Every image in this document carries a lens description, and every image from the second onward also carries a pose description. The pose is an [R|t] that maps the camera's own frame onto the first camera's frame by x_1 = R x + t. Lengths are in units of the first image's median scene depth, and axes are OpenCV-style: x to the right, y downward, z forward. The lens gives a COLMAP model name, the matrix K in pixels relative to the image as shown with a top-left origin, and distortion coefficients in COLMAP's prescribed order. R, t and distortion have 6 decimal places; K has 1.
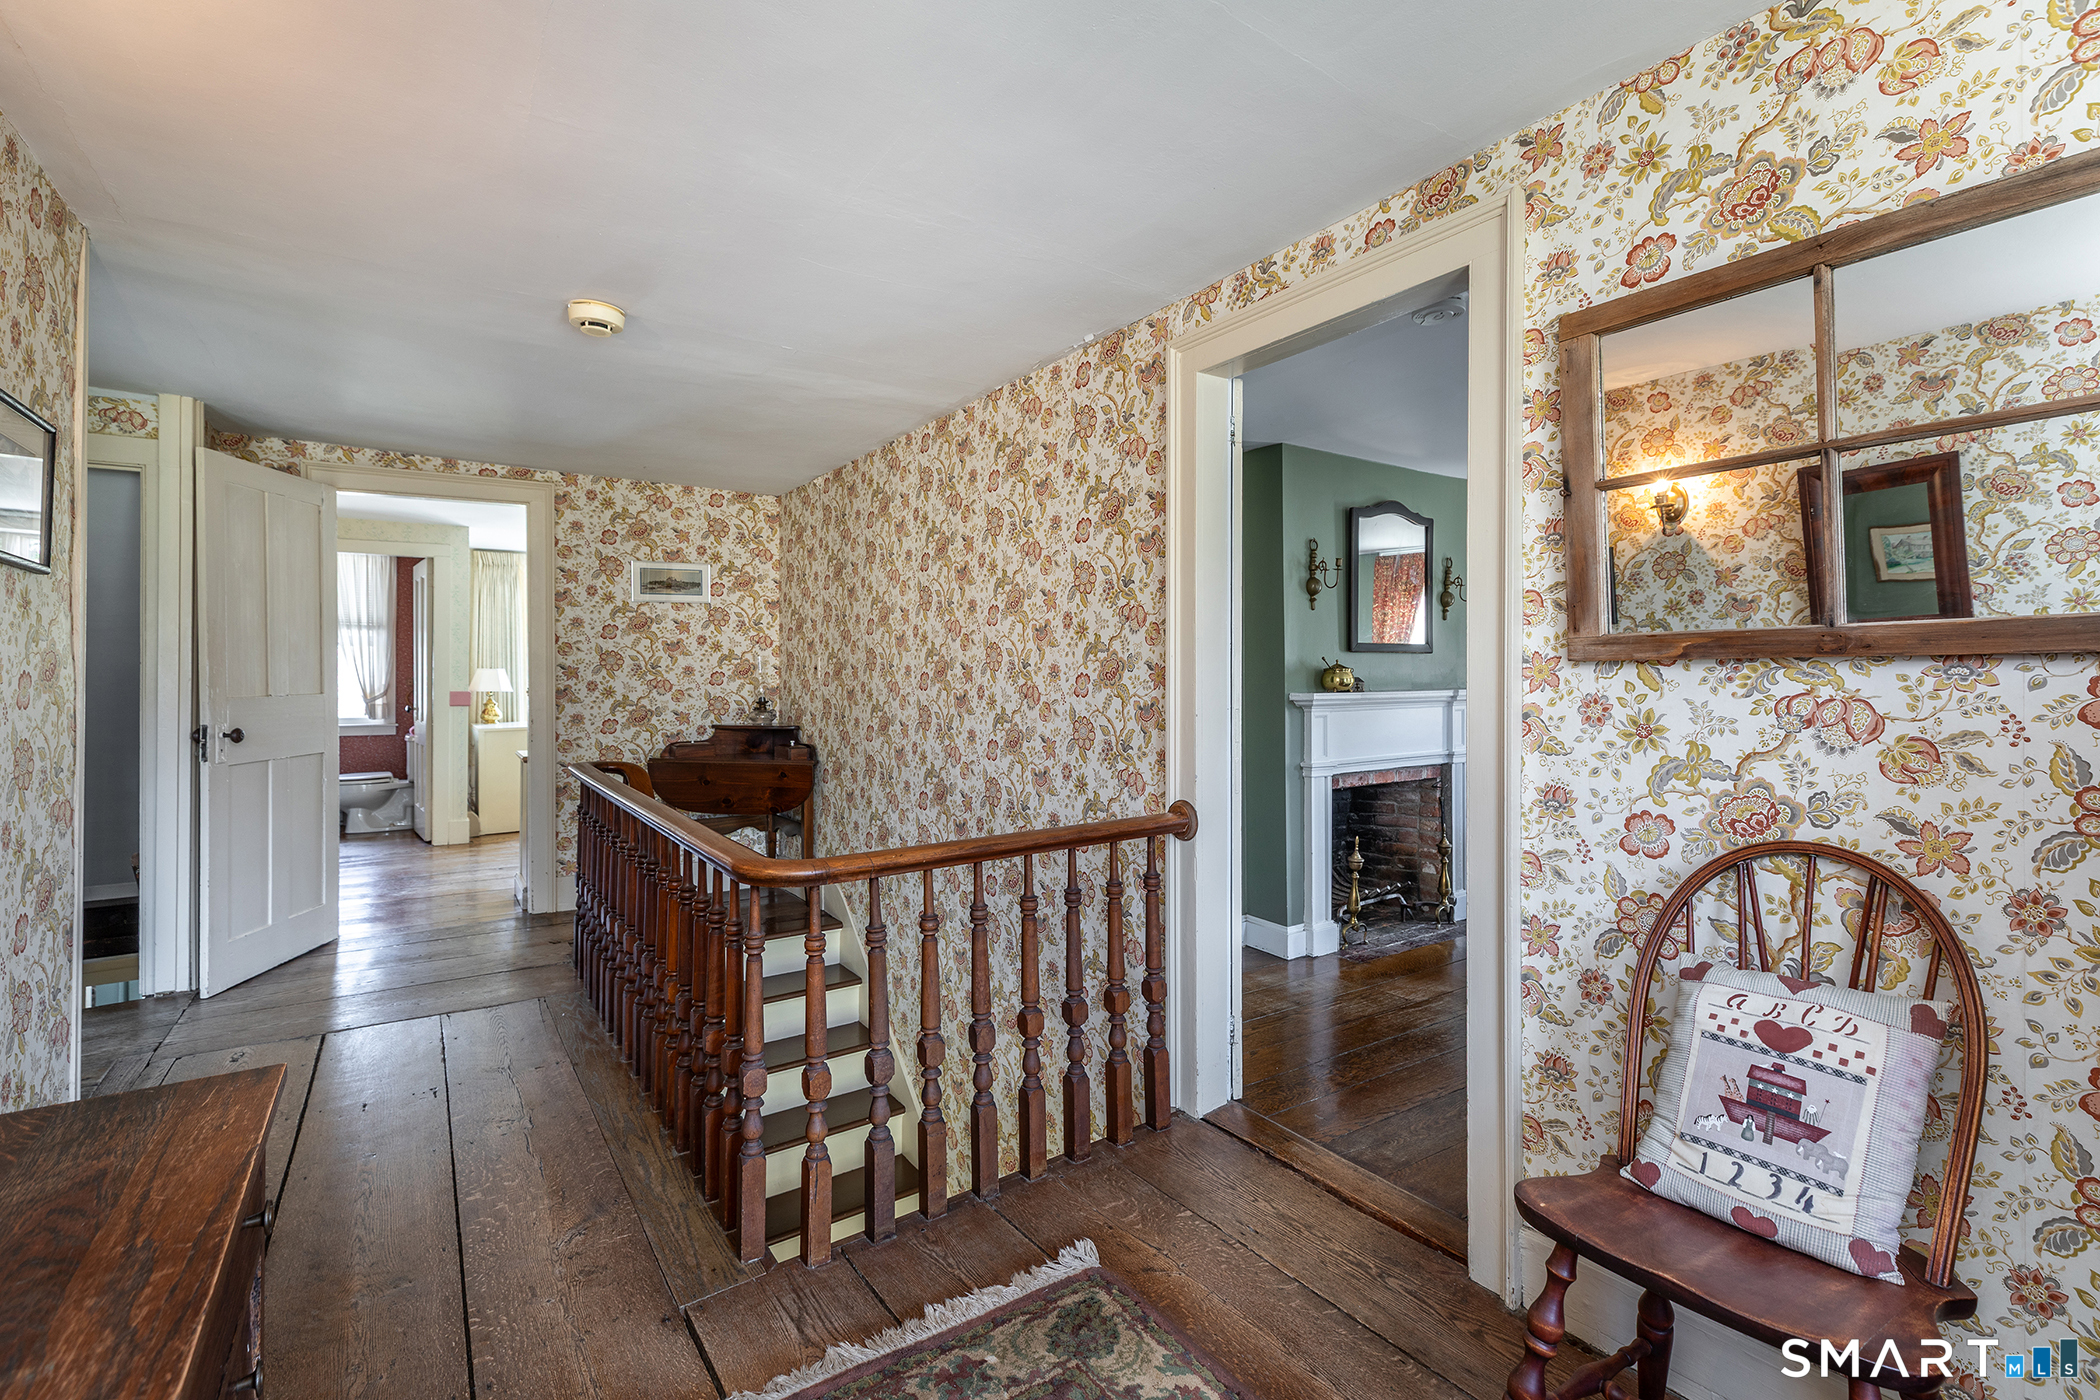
lens RADIAL K [[915.3, 0, 1052.3], [0, 915.3, 679.0], [0, 0, 1]] dist [0.000507, 0.000023]
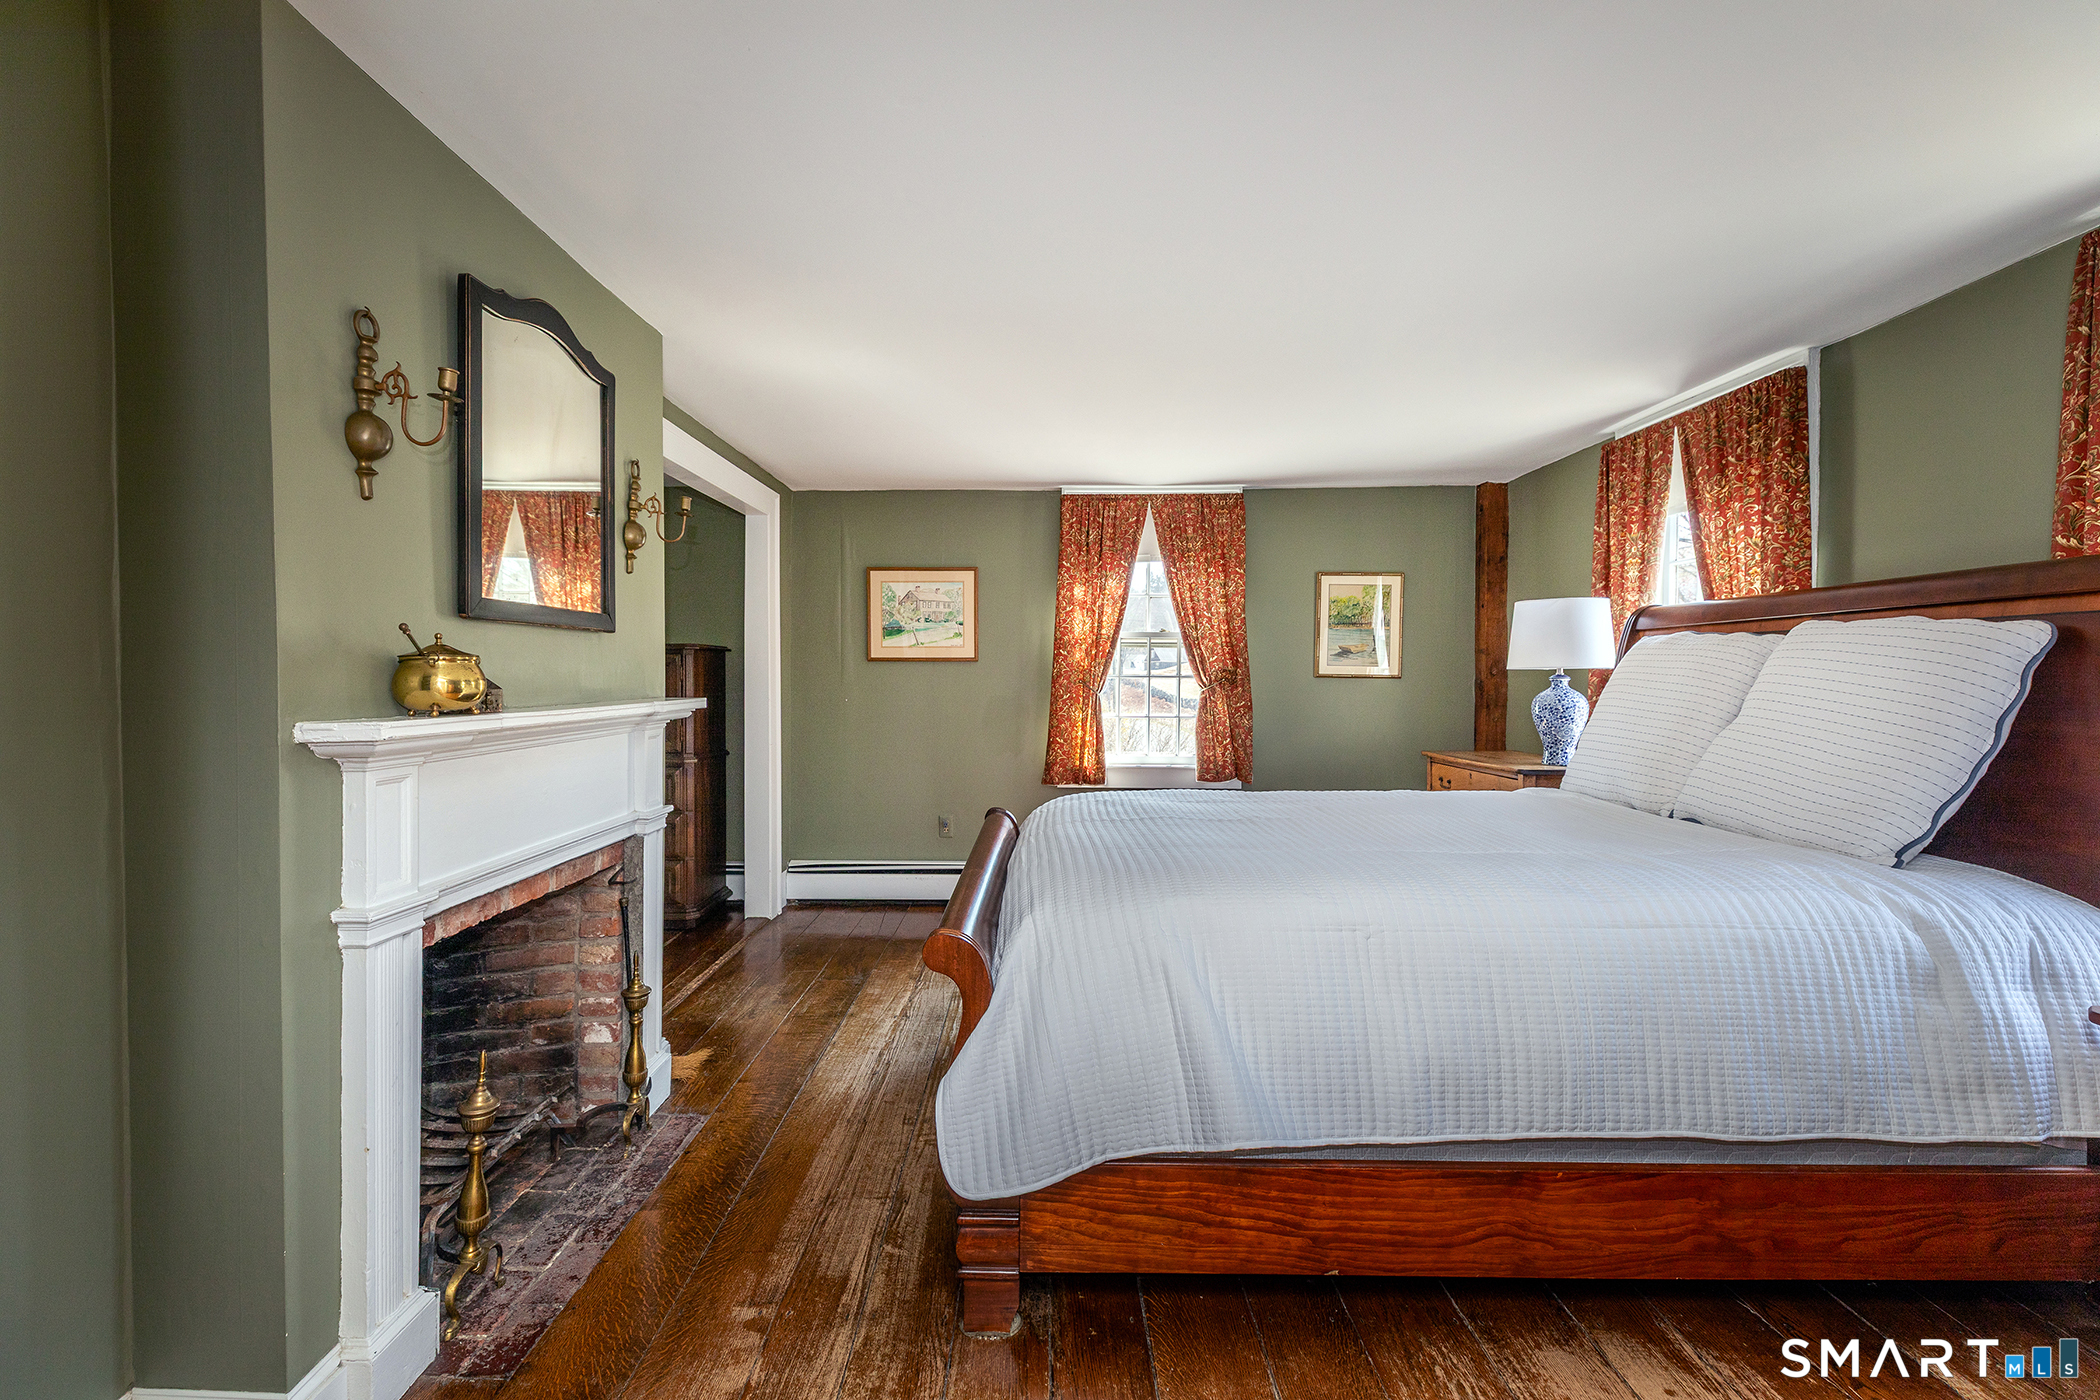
lens RADIAL K [[952.0, 0, 1042.0], [0, 952.0, 677.6], [0, 0, 1]] dist [0.005017, 0.000034]
pose [[0.581330, 0.000485, 0.813668, 0.122982], [0.003879, 0.999987, -0.003368, 0.000190], [-0.813659, 0.005114, 0.581321, 0.531104]]
